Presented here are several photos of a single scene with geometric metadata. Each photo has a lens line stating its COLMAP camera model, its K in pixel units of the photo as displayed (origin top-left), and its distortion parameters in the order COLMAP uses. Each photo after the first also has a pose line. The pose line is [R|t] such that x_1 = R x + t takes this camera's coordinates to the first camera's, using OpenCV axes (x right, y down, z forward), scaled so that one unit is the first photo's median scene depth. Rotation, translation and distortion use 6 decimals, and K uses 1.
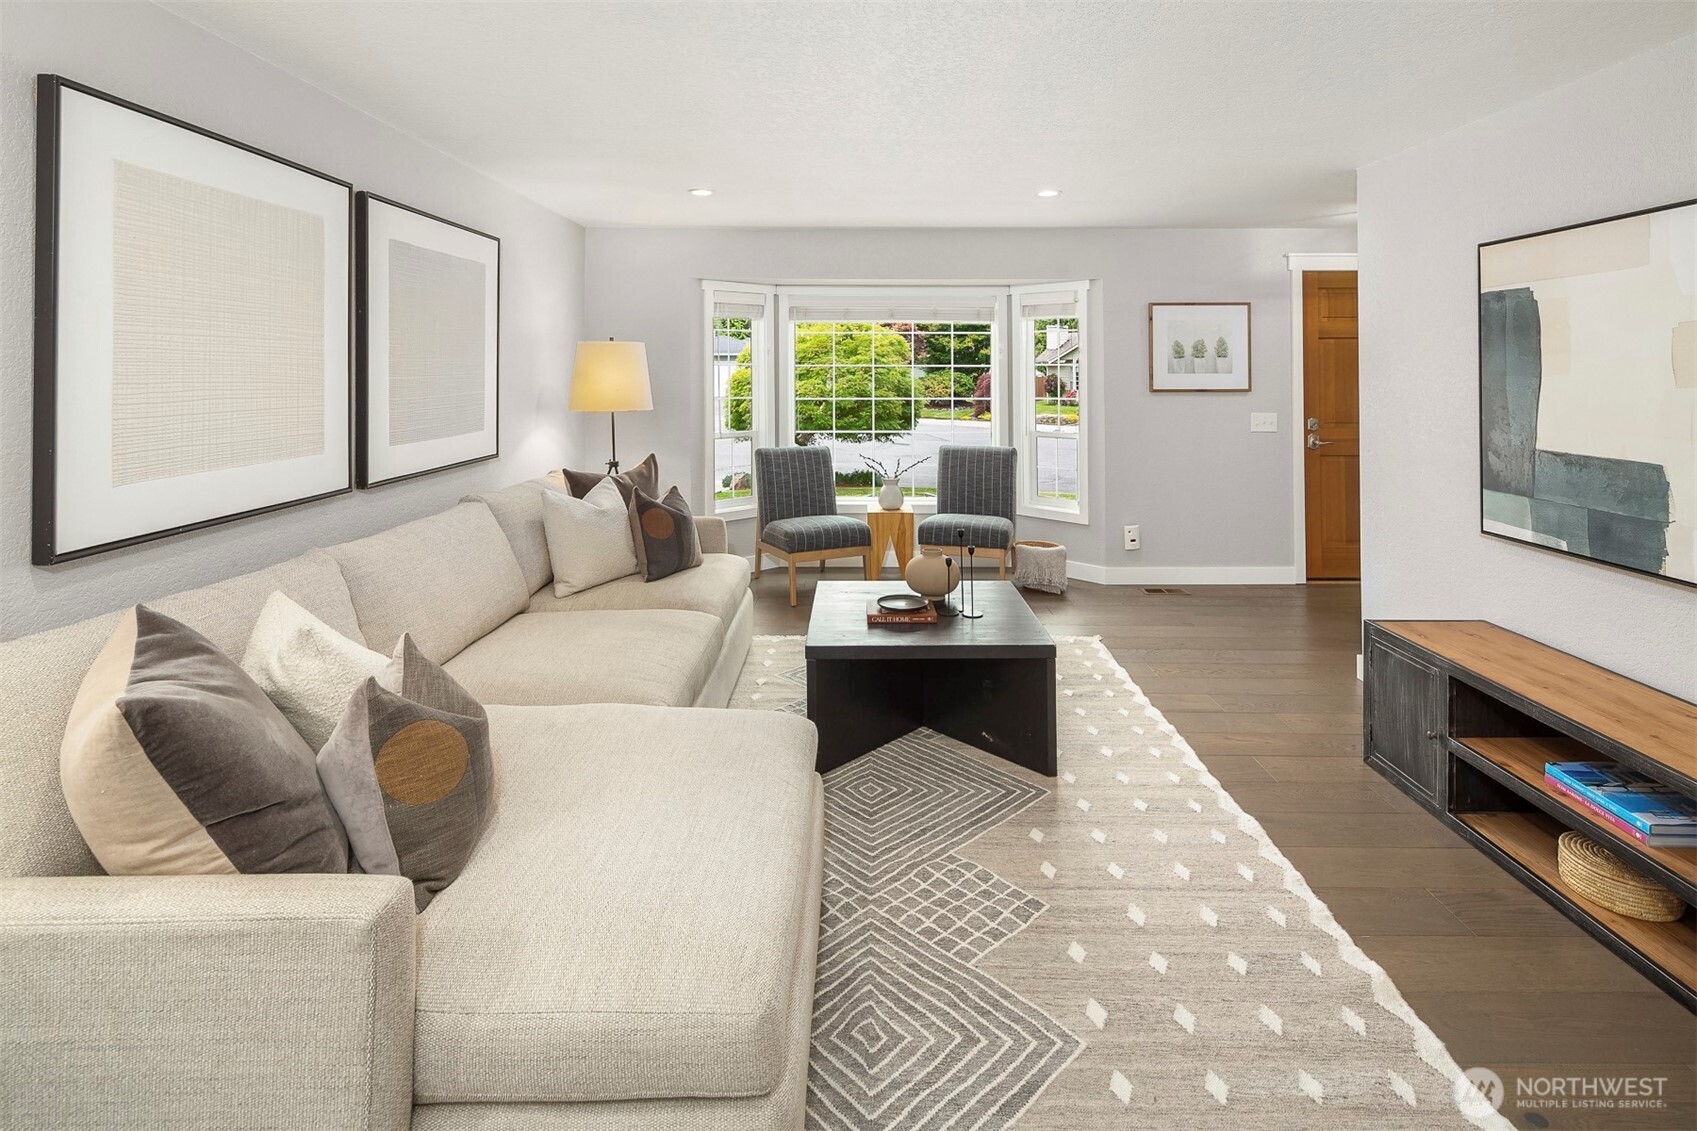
lens RADIAL K [[842.5, 0, 848.5], [0, 842.5, 565.5], [0, 0, 1]] dist [-0.014501, -0.000154]
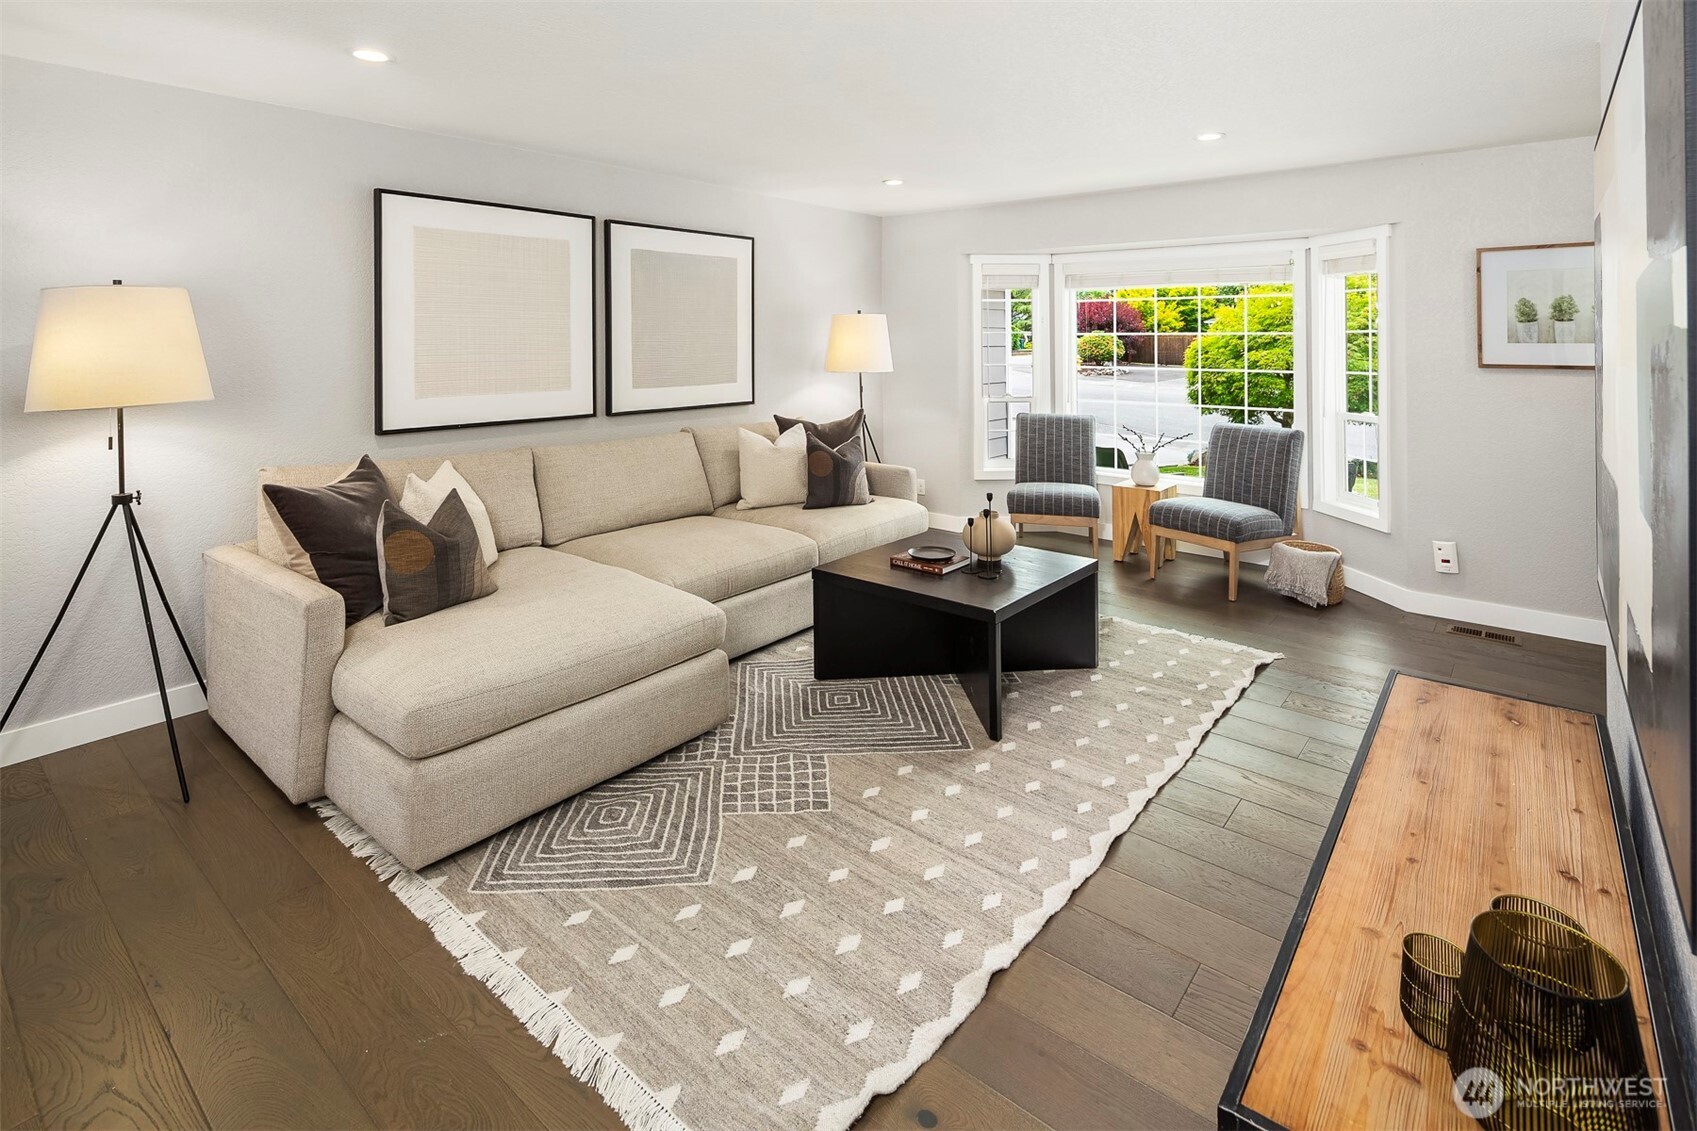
lens RADIAL K [[839.7, 0, 848.5], [0, 839.7, 565.5], [0, 0, 1]] dist [-0.001991, -0.000192]
pose [[0.757965, 0.171217, -0.629423, 0.737631], [-0.147774, 0.984921, 0.089968, -0.024639], [0.635336, 0.024819, 0.771837, 0.099623]]
